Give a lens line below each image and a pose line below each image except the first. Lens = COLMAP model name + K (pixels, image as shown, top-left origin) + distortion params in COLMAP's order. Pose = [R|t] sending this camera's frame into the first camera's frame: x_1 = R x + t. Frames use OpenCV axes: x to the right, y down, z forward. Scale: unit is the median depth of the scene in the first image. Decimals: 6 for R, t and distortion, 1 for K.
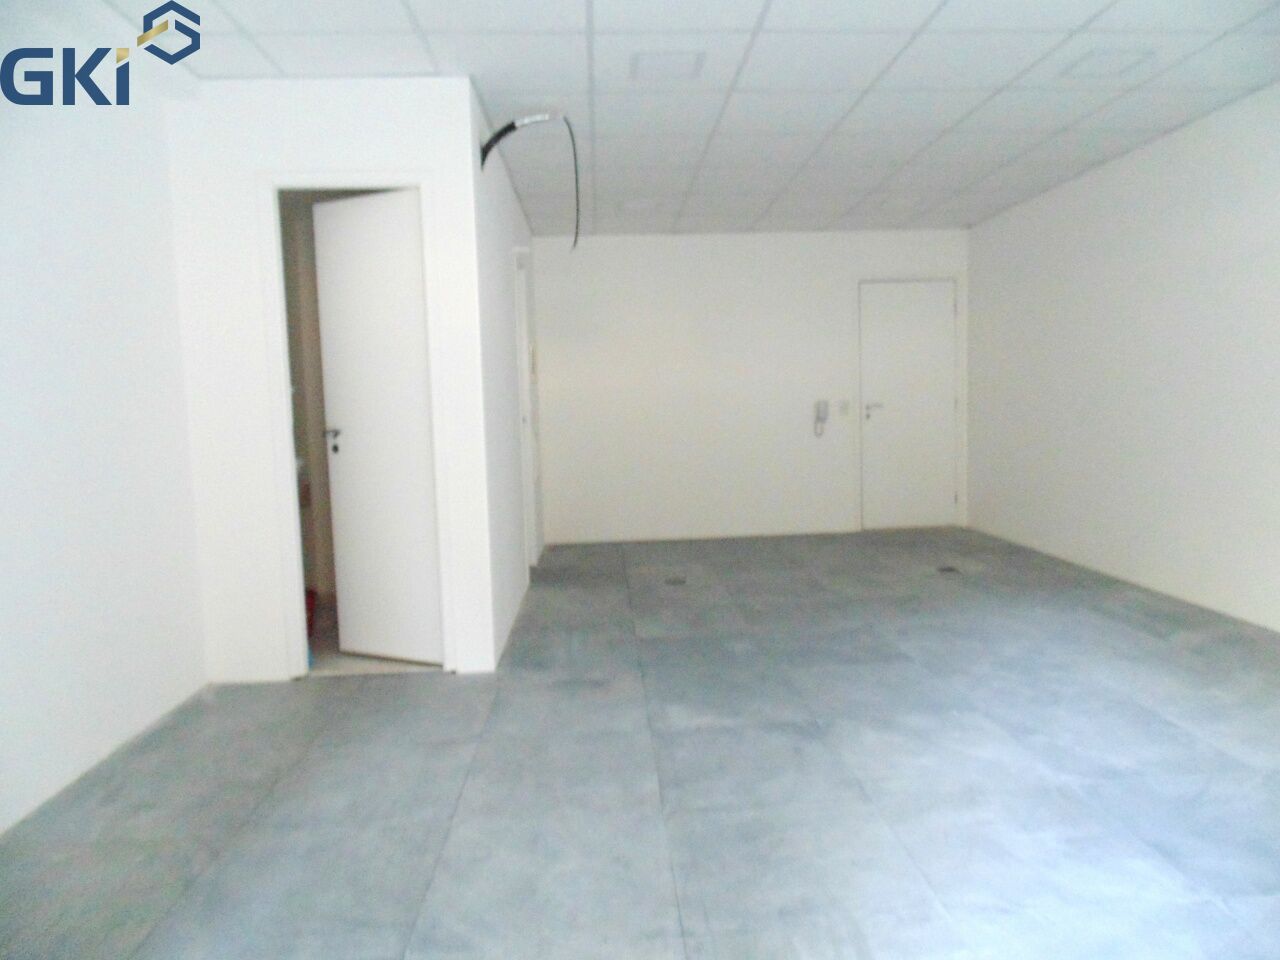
lens RADIAL K [[849.4, 0, 651.9], [0, 849.4, 474.8], [0, 0, 1]] dist [-0.016644, 0.004120]
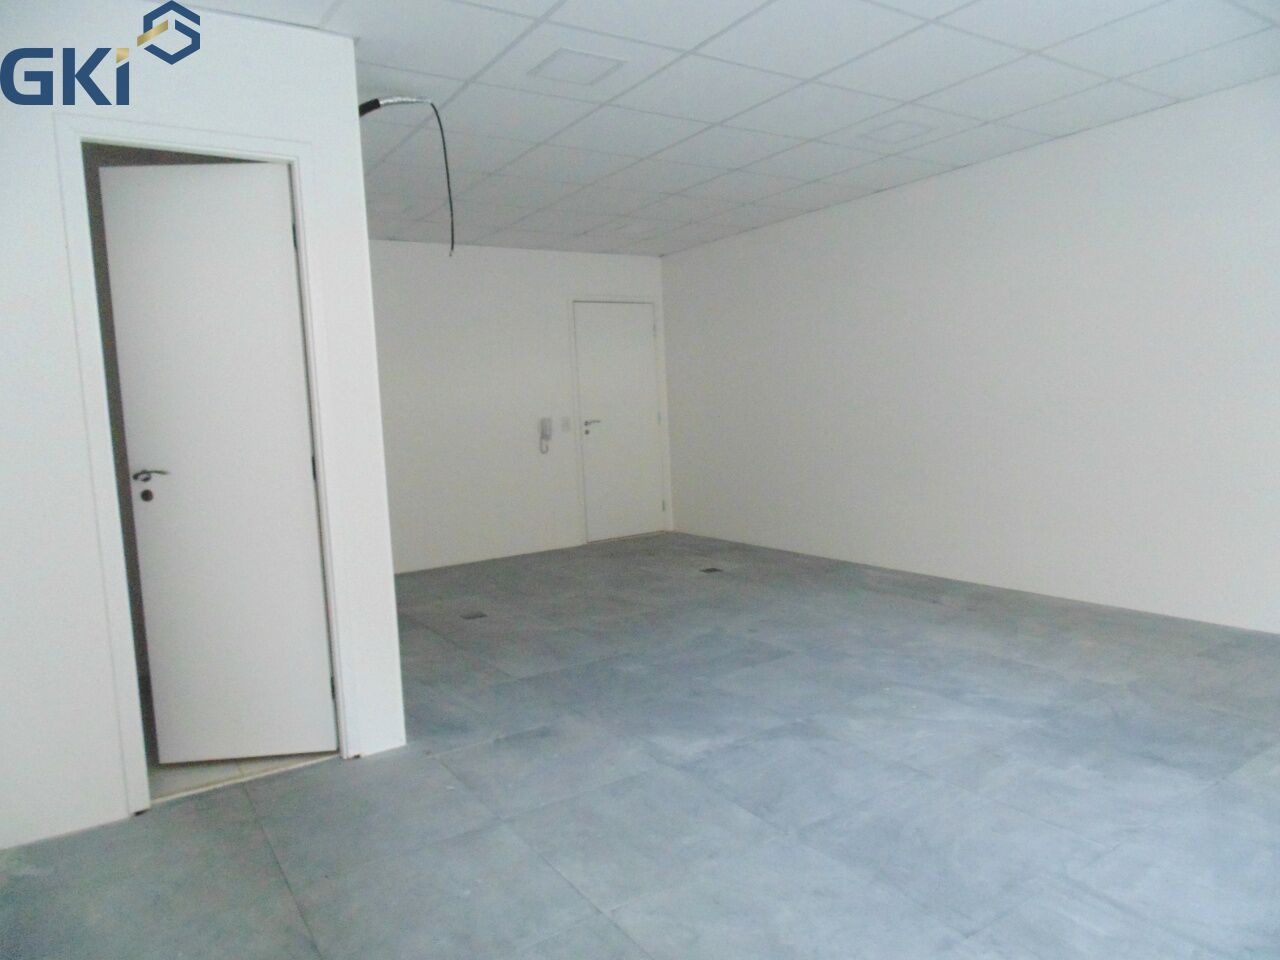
lens RADIAL K [[849.4, 0, 650.6], [0, 849.4, 476.1], [0, 0, 1]] dist [-0.016644, 0.004120]
pose [[0.864000, -0.056718, 0.500287, -0.415912], [0.066085, 0.997813, -0.001007, -0.020446], [-0.499136, 0.033931, 0.865859, 0.151917]]
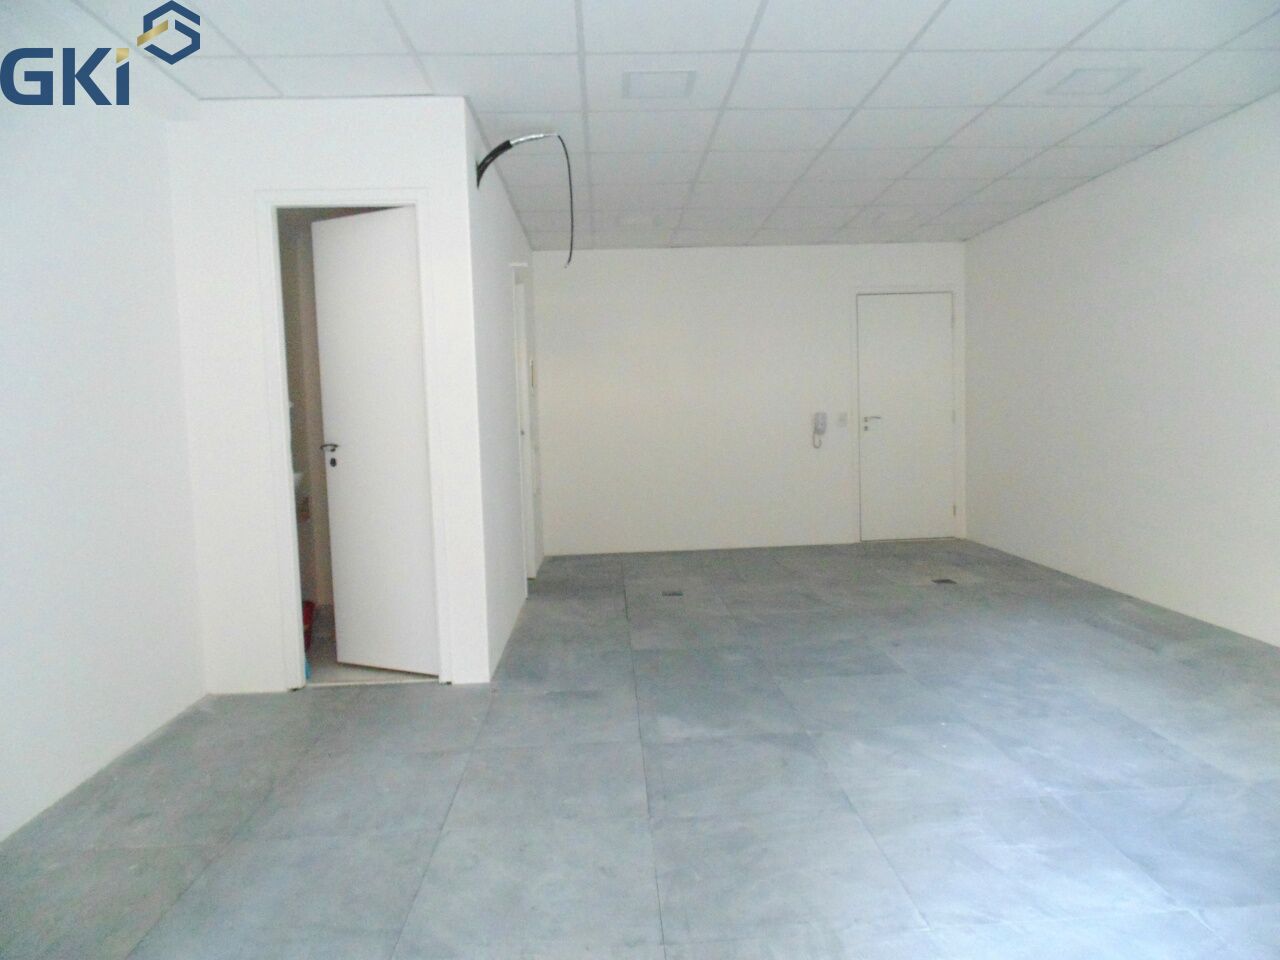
lens RADIAL K [[849.4, 0, 650.2], [0, 849.4, 477.4], [0, 0, 1]] dist [-0.016644, 0.004120]
pose [[0.999965, -0.001019, -0.008248, 0.015844], [0.000940, 0.999954, -0.009556, -0.003211], [0.008257, 0.009548, 0.999920, -0.011285]]
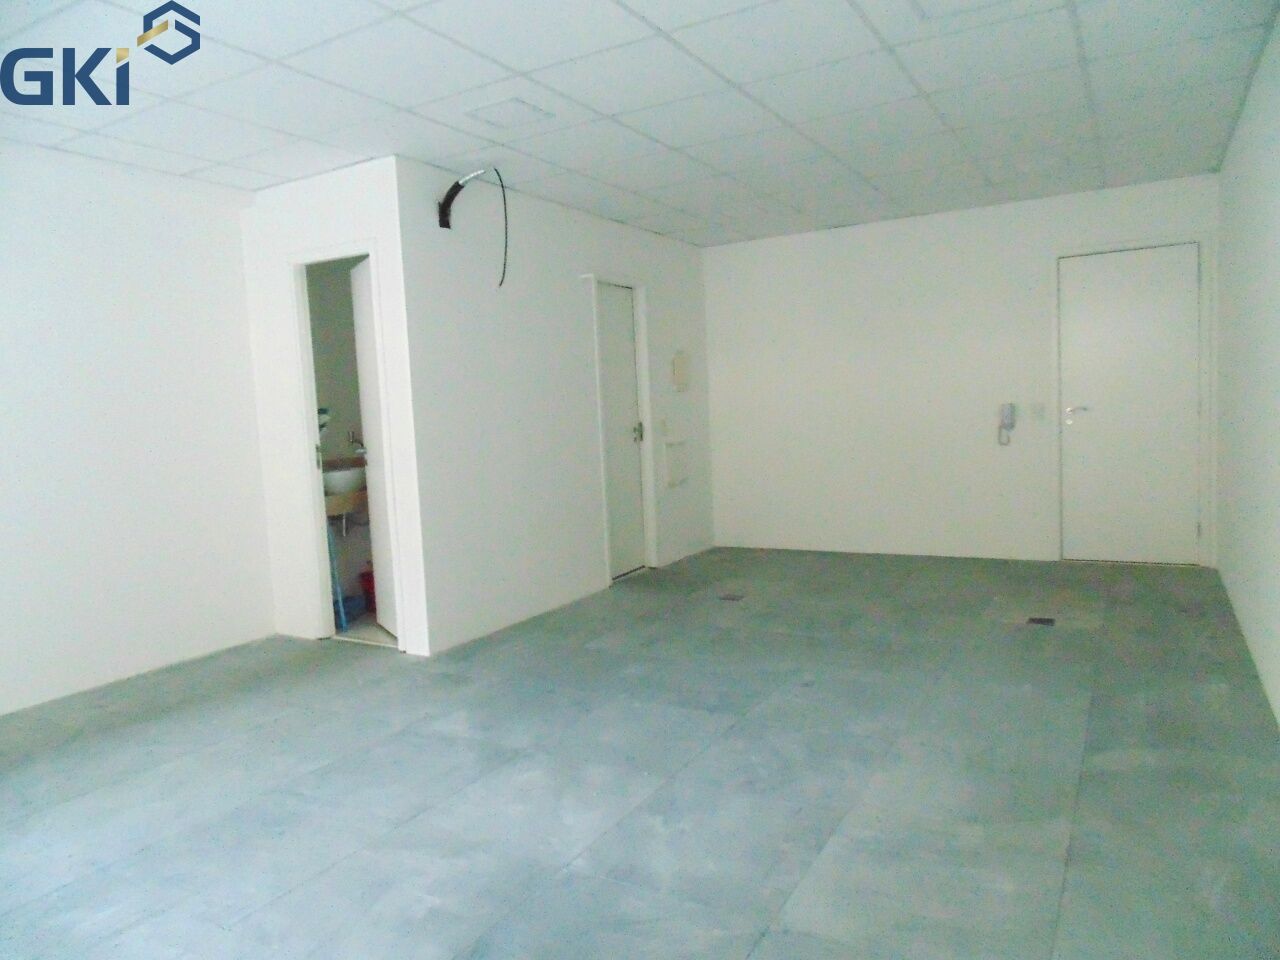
lens RADIAL K [[849.4, 0, 655.3], [0, 849.4, 480.2], [0, 0, 1]] dist [-0.016644, 0.004120]
pose [[0.838618, 0.039701, -0.543271, 0.771940], [-0.024053, 0.999067, 0.035881, -0.069012], [0.544188, -0.017023, 0.838791, 0.203317]]
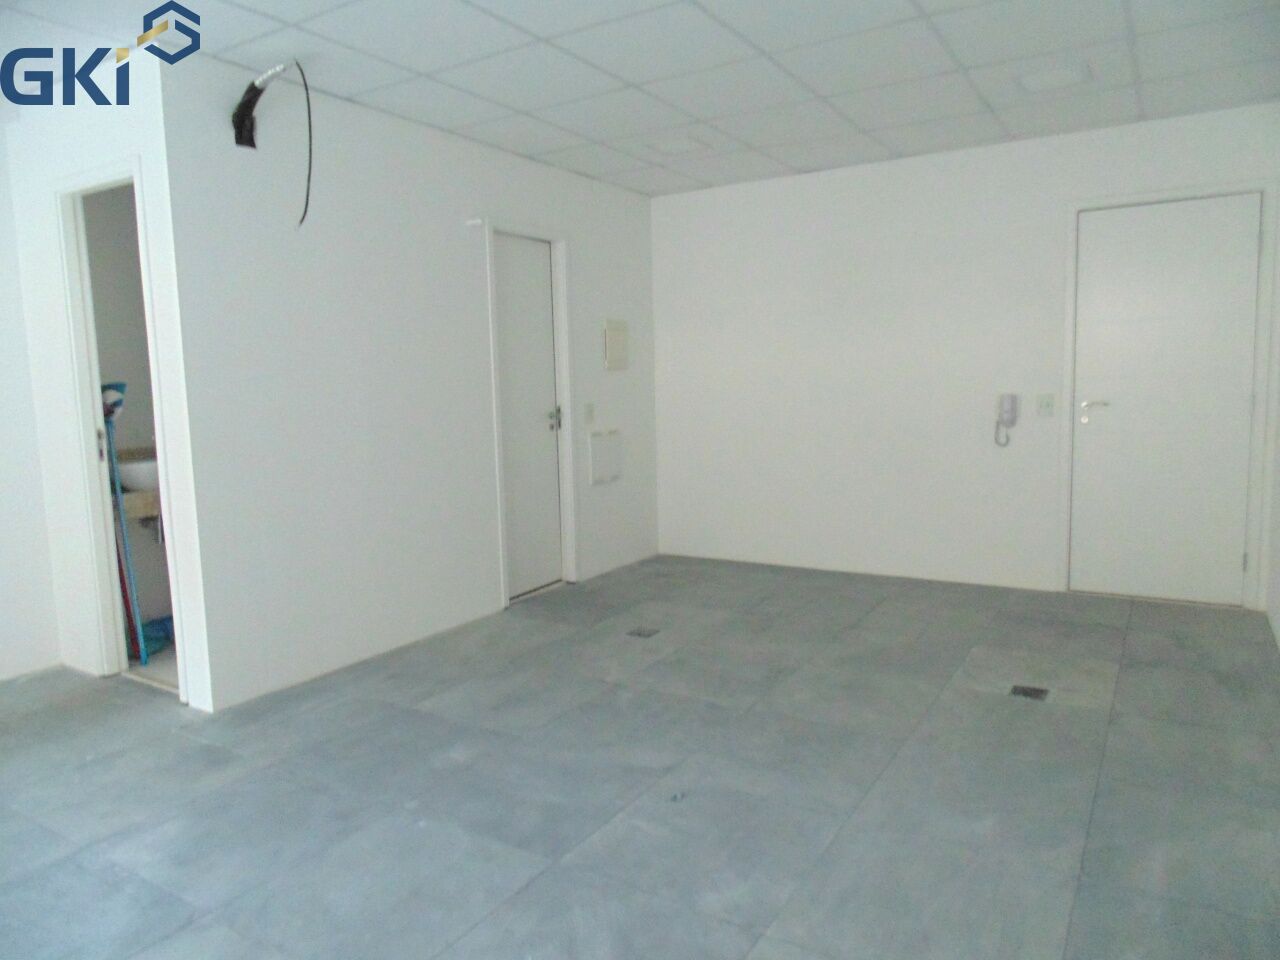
lens RADIAL K [[849.4, 0, 653.5], [0, 849.4, 479.4], [0, 0, 1]] dist [-0.016644, 0.004120]
pose [[0.821237, 0.075864, -0.565522, 0.747172], [-0.047683, 0.996780, 0.064472, -0.104401], [0.568591, -0.025980, 0.822210, 0.584451]]
